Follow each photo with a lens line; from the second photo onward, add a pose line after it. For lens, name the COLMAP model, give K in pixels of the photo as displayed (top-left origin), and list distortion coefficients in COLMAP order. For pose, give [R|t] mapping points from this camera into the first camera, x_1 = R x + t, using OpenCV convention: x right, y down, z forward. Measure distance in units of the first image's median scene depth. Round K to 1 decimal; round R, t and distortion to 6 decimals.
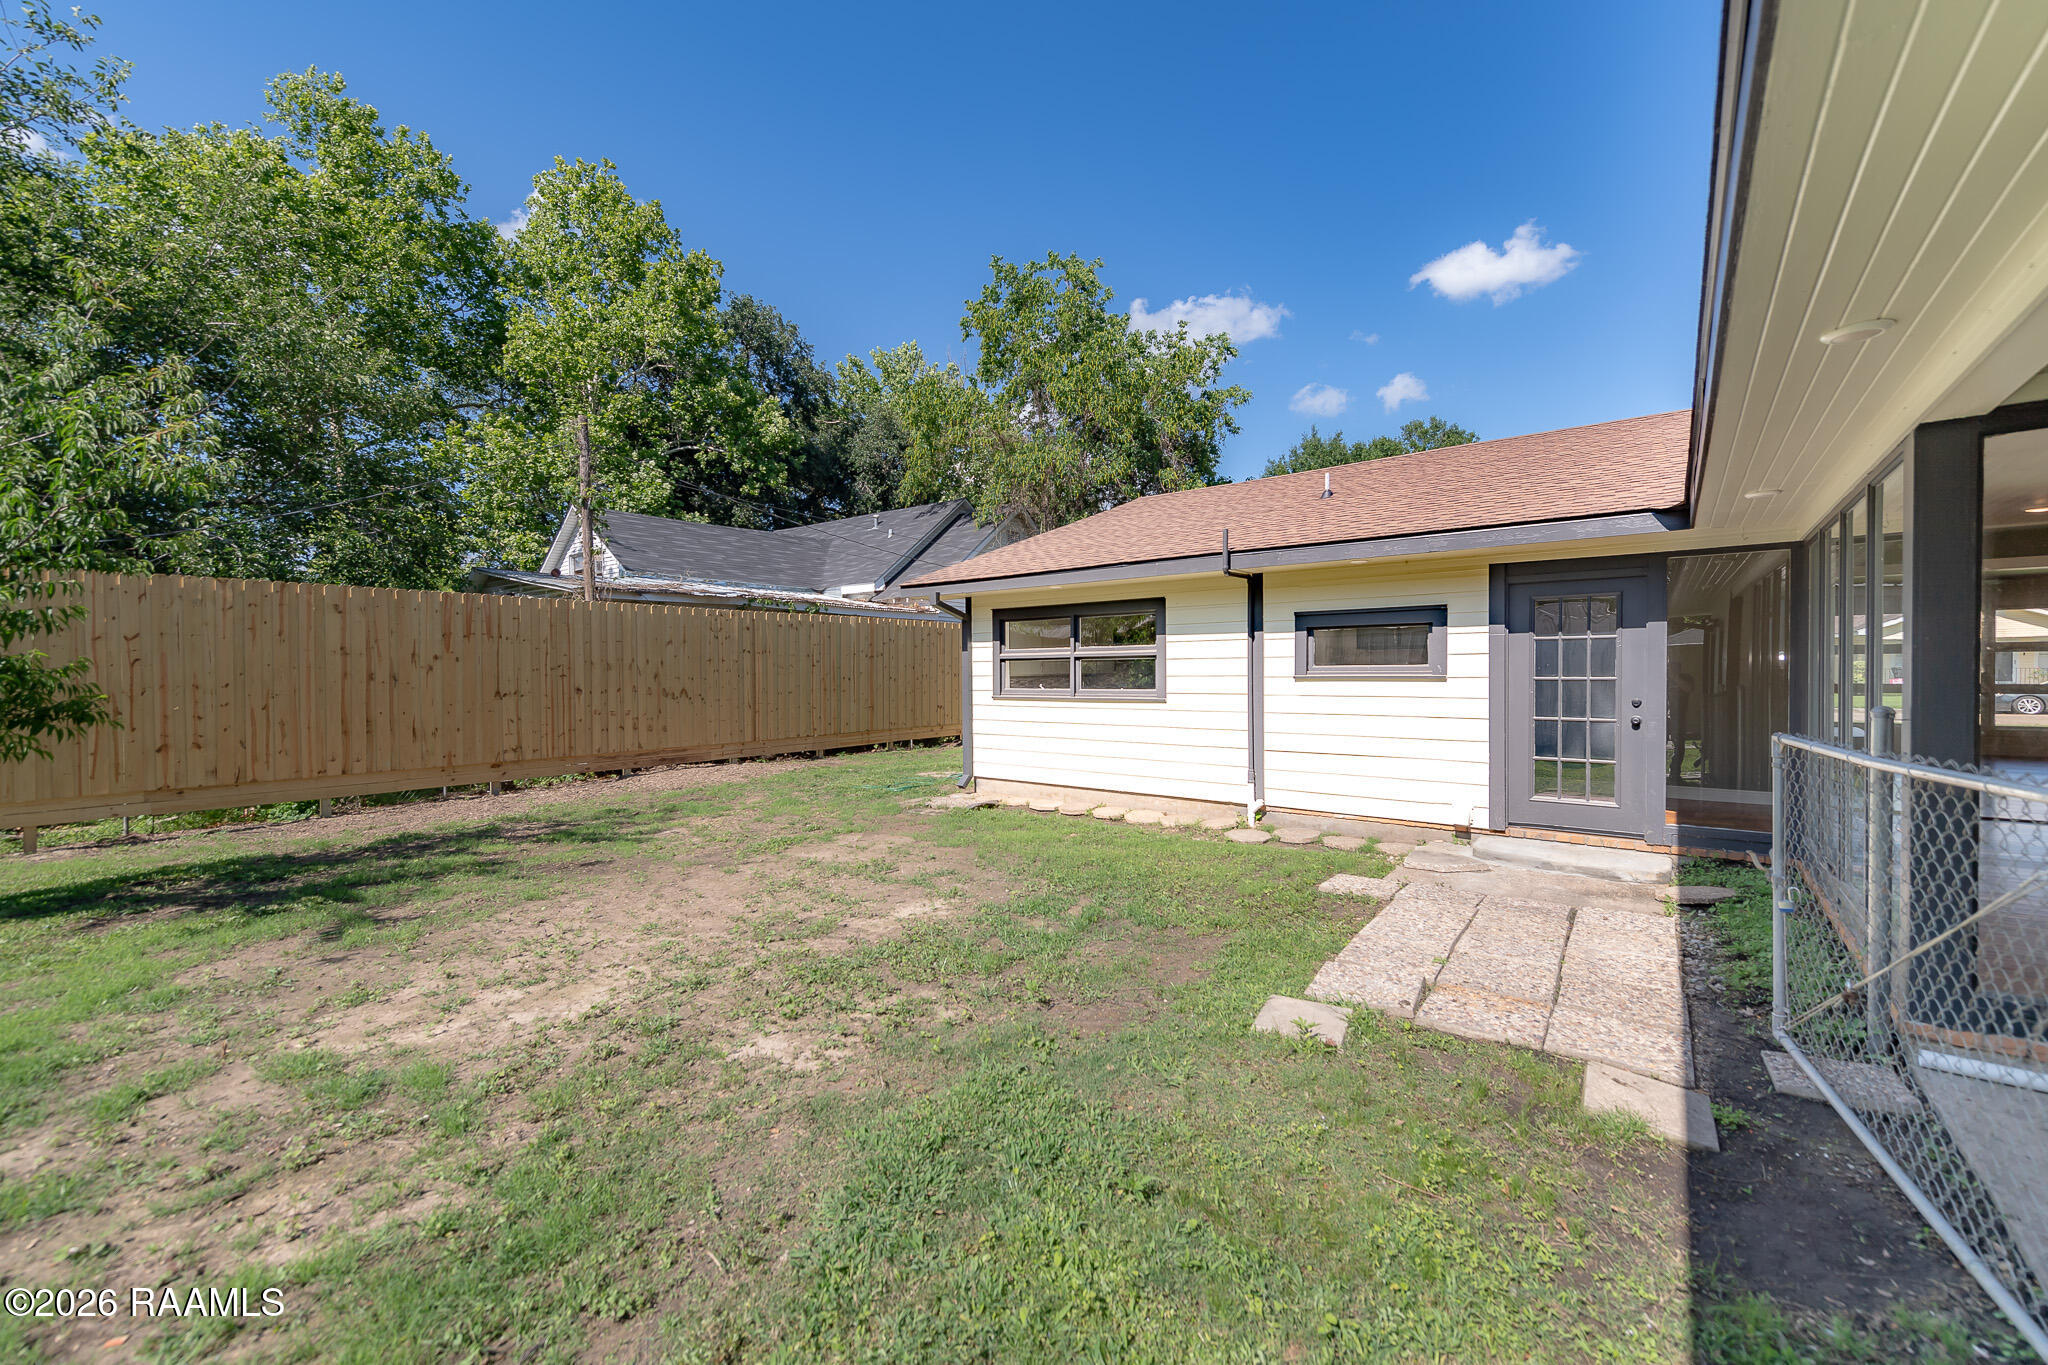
lens RADIAL K [[807.7, 0, 1027.0], [0, 807.7, 682.5], [0, 0, 1]] dist [0.011367, -0.003717]
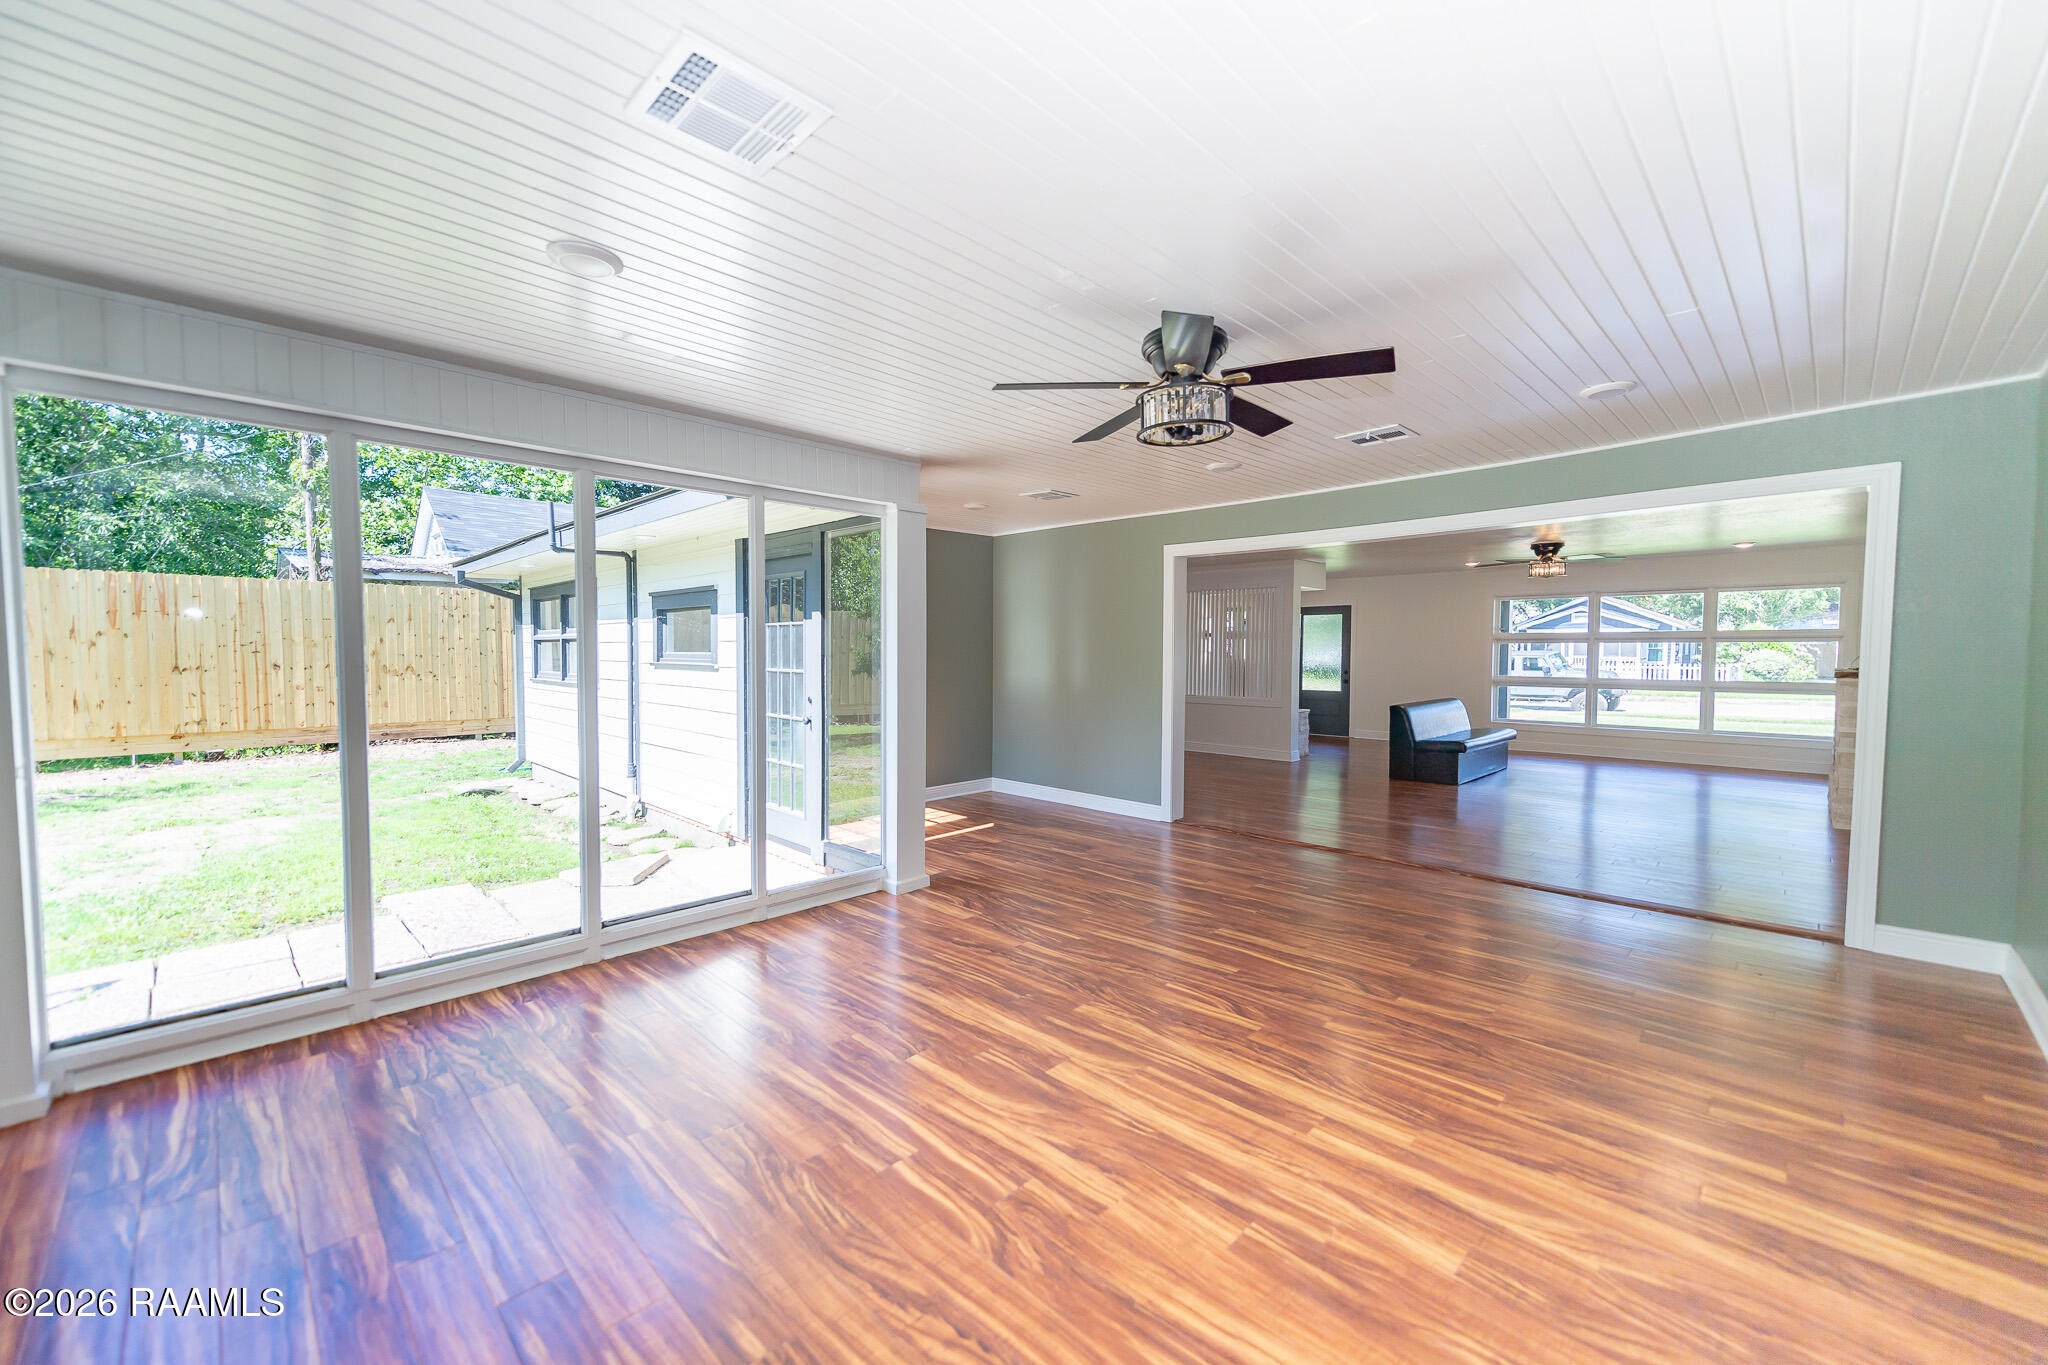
lens RADIAL K [[807.7, 0, 1027.0], [0, 807.7, 682.5], [0, 0, 1]] dist [0.011367, -0.003717]
pose [[0.993397, 0.015200, -0.113720, 0.558625], [-0.012250, 0.999571, 0.026601, -0.009731], [0.114075, -0.025032, 0.993157, 0.079091]]
